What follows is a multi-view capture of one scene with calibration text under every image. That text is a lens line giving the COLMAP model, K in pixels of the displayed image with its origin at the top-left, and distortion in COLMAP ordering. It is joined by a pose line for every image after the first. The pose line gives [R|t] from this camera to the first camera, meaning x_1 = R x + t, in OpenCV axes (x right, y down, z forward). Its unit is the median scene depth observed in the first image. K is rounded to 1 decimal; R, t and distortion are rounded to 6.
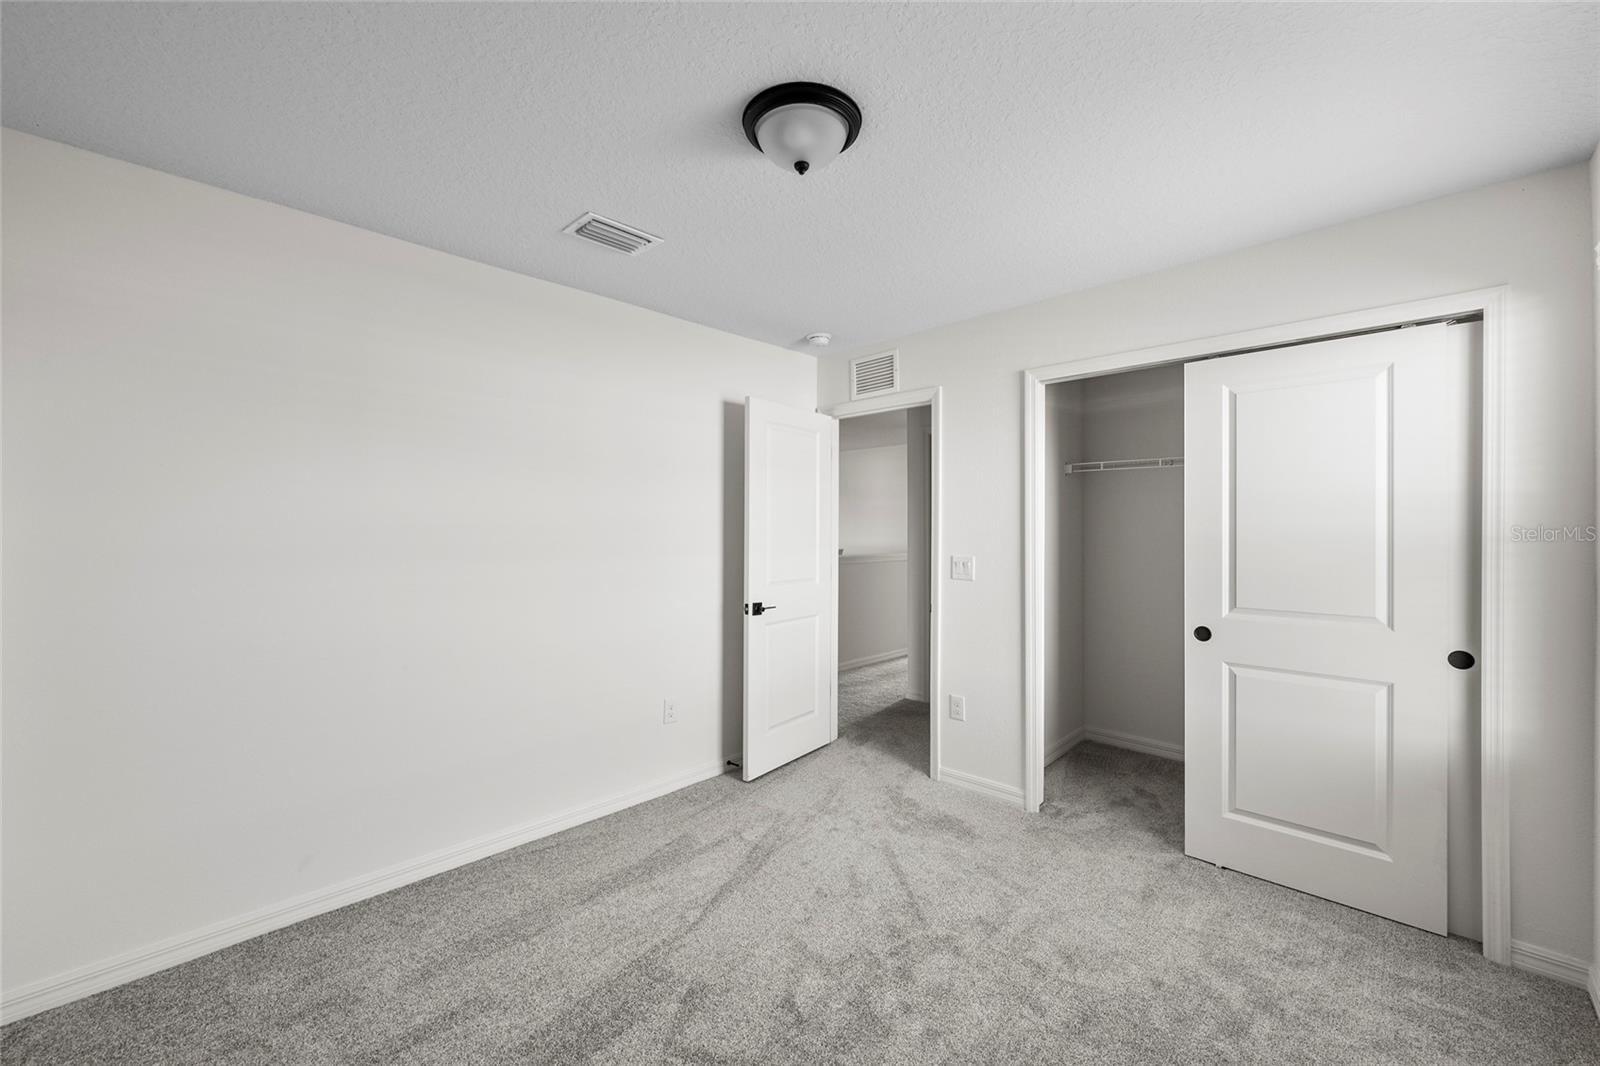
lens RADIAL K [[635.2, 0, 804.1], [0, 635.2, 524.3], [0, 0, 1]] dist [-0.000980, 0.000102]
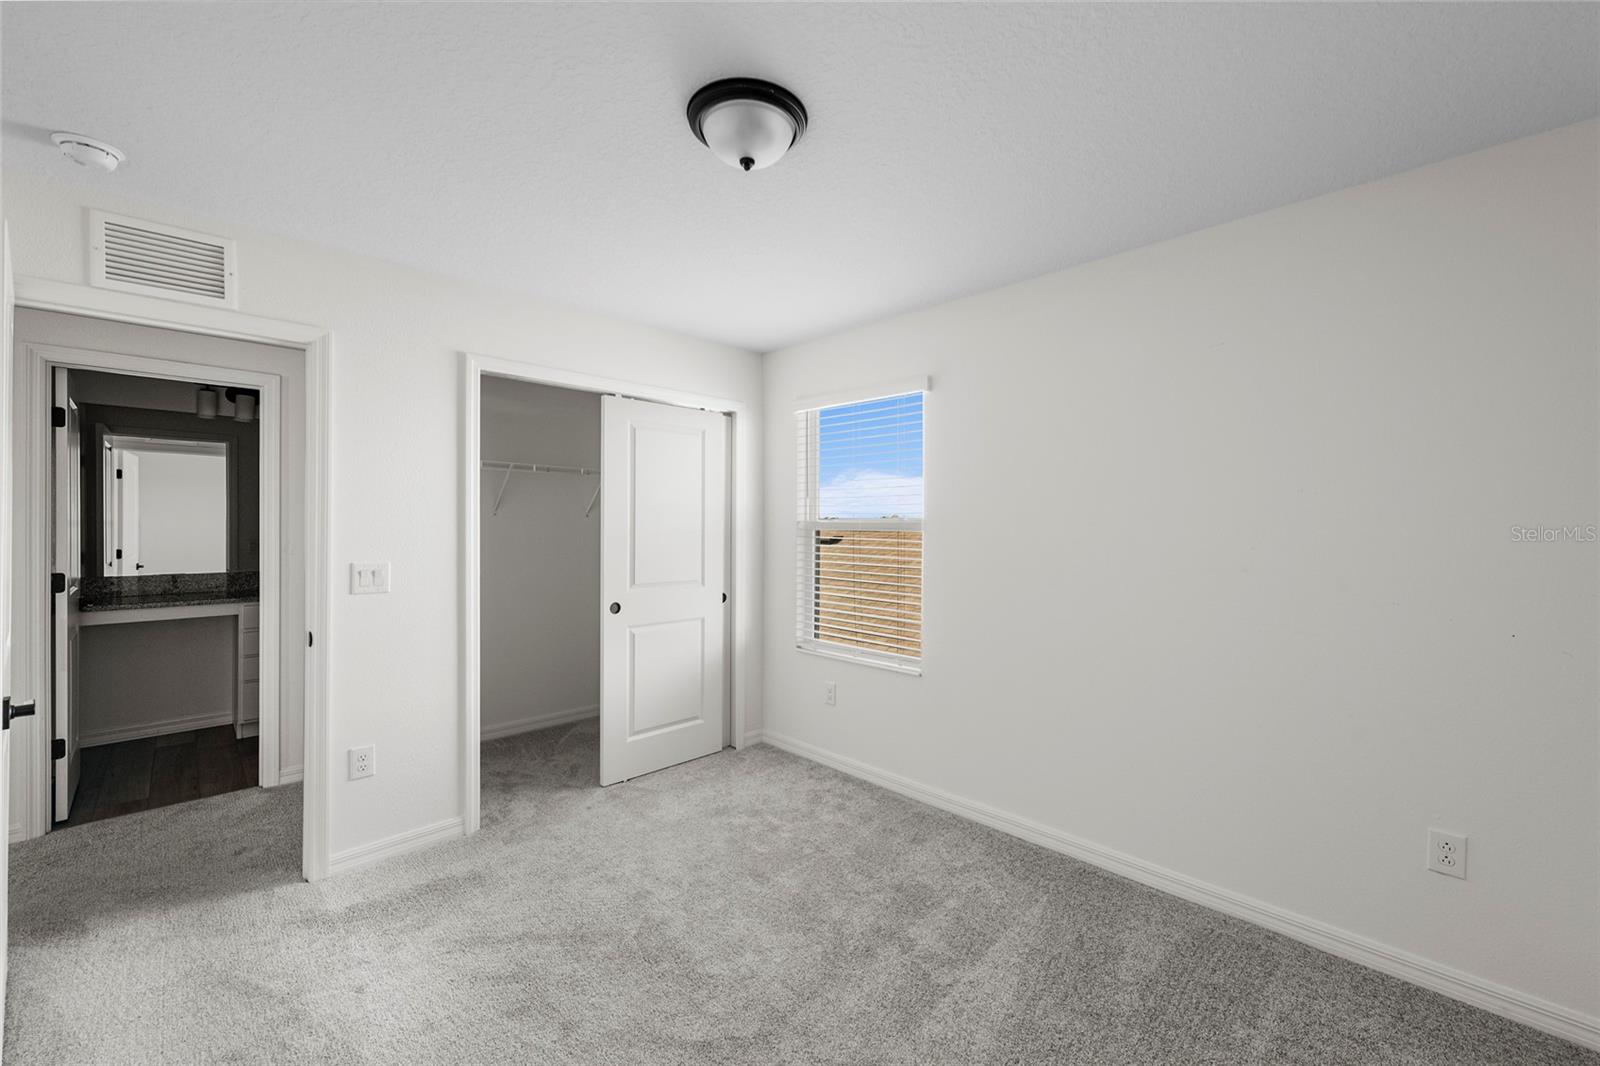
lens RADIAL K [[635.2, 0, 802.8], [0, 635.2, 527.9], [0, 0, 1]] dist [-0.000980, 0.000102]
pose [[0.026862, -0.001767, 0.999638, -0.634654], [-0.004051, 0.999990, 0.001877, 0.005539], [-0.999631, -0.004100, 0.026855, 0.570923]]
